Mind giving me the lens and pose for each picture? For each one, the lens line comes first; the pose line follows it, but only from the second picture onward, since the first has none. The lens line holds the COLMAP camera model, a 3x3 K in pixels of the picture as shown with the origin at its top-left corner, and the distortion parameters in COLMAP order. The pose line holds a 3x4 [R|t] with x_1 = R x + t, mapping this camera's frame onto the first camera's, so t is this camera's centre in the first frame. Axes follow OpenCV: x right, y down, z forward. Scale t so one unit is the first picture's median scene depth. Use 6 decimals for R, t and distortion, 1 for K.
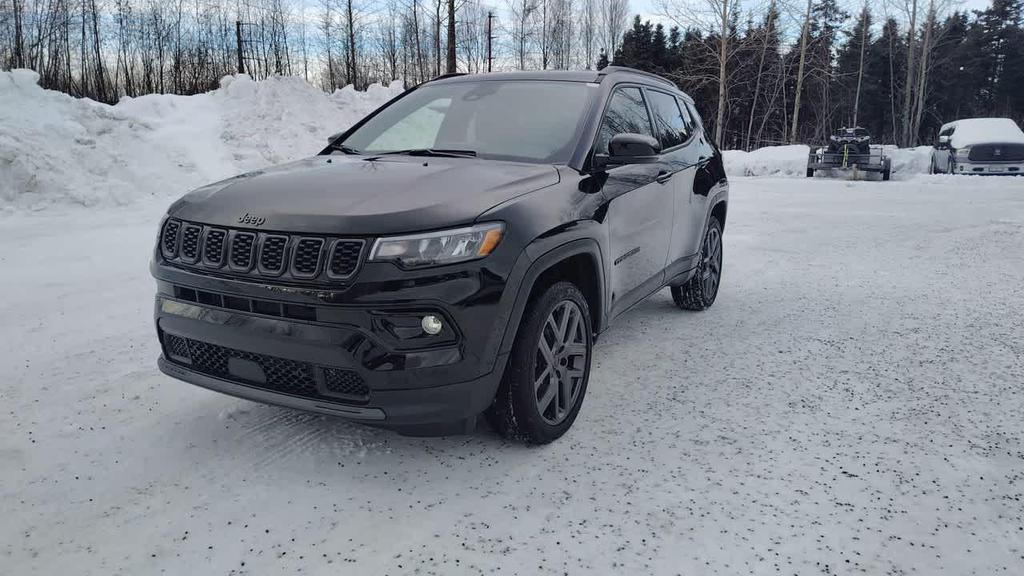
lens RADIAL K [[703.6, 0, 496.6], [0, 703.6, 275.7], [0, 0, 1]] dist [0.048020, -0.050519]
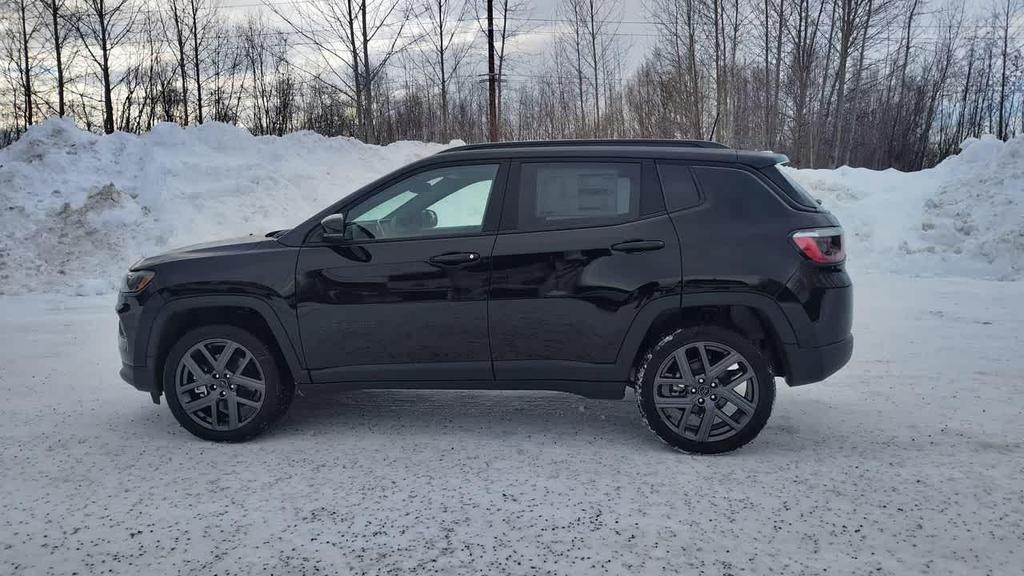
lens RADIAL K [[694.2, 0, 512.0], [0, 694.2, 288.0], [0, 0, 1]] dist [0.046230, -0.047443]
pose [[0.389039, 0.099608, -0.915820, 1.311608], [-0.166099, 0.985429, 0.036621, -0.172783], [0.906124, 0.137870, 0.399915, 0.828789]]
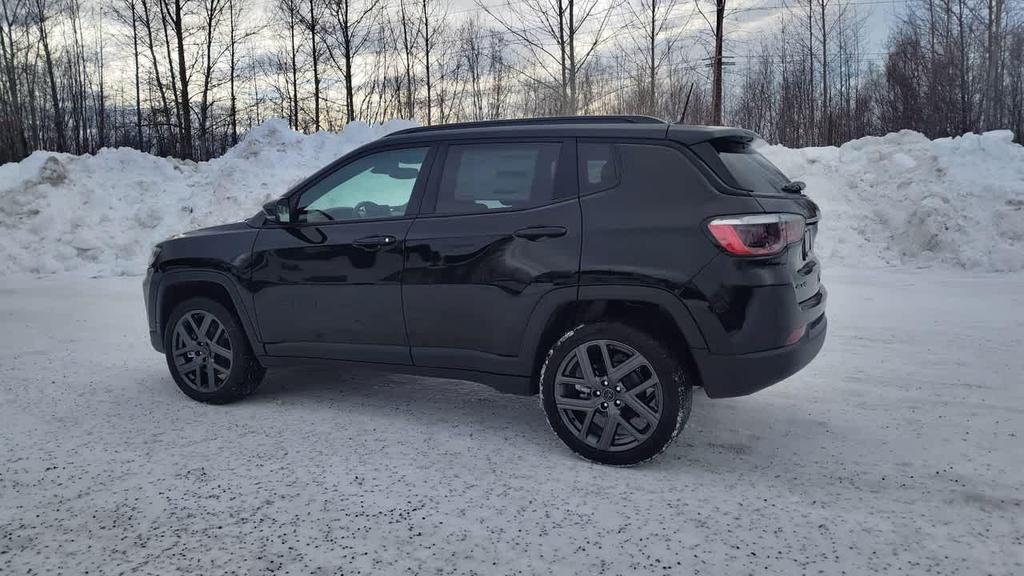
lens RADIAL K [[694.2, 0, 512.0], [0, 694.2, 288.0], [0, 0, 1]] dist [0.046230, -0.047443]
pose [[0.073220, 0.120469, -0.990013, 1.391708], [-0.182584, 0.977519, 0.105445, -0.248739], [0.980460, 0.173040, 0.093570, 1.297897]]
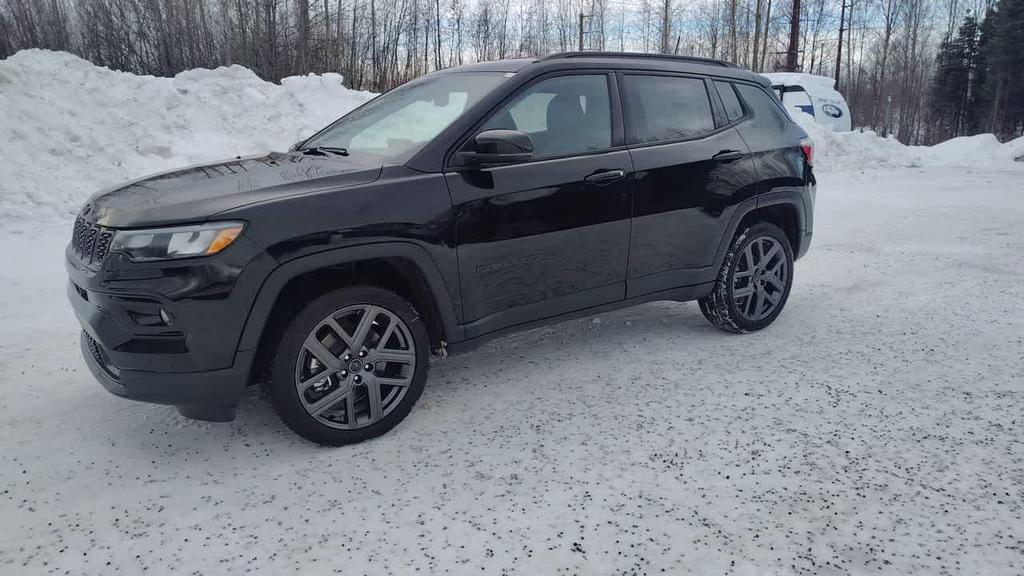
lens RADIAL K [[703.6, 0, 496.6], [0, 703.6, 275.7], [0, 0, 1]] dist [0.048020, -0.050519]
pose [[0.899310, 0.077225, -0.430439, 0.591401], [-0.068640, 0.997011, 0.035464, -0.045008], [0.431891, -0.002348, 0.901923, 0.177338]]
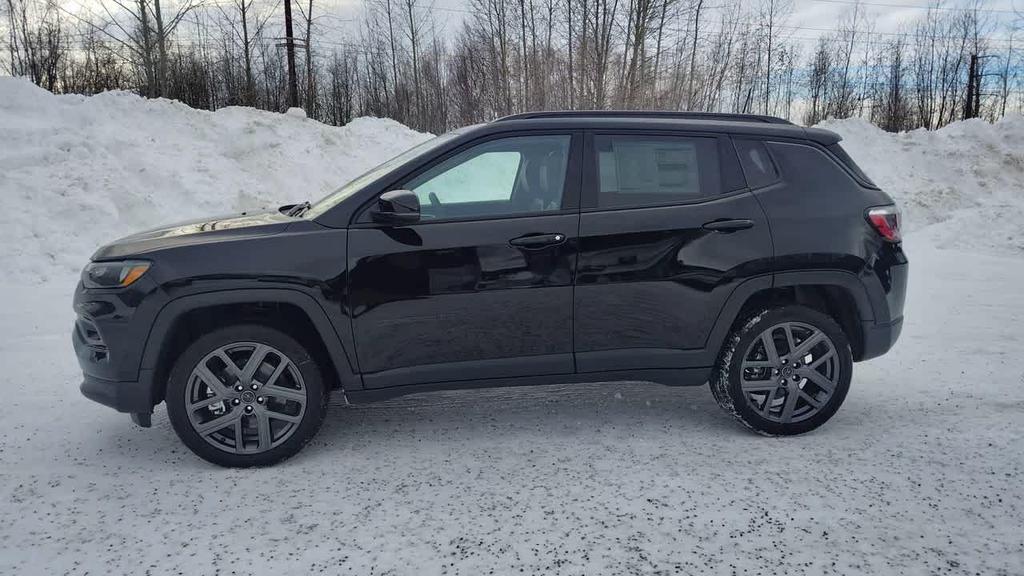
lens RADIAL K [[703.6, 0, 496.6], [0, 703.6, 275.7], [0, 0, 1]] dist [0.048020, -0.050519]
pose [[0.612390, 0.101240, -0.784047, 1.018041], [-0.149287, 0.988732, 0.011068, -0.116716], [0.776333, 0.110270, 0.620603, 0.527407]]
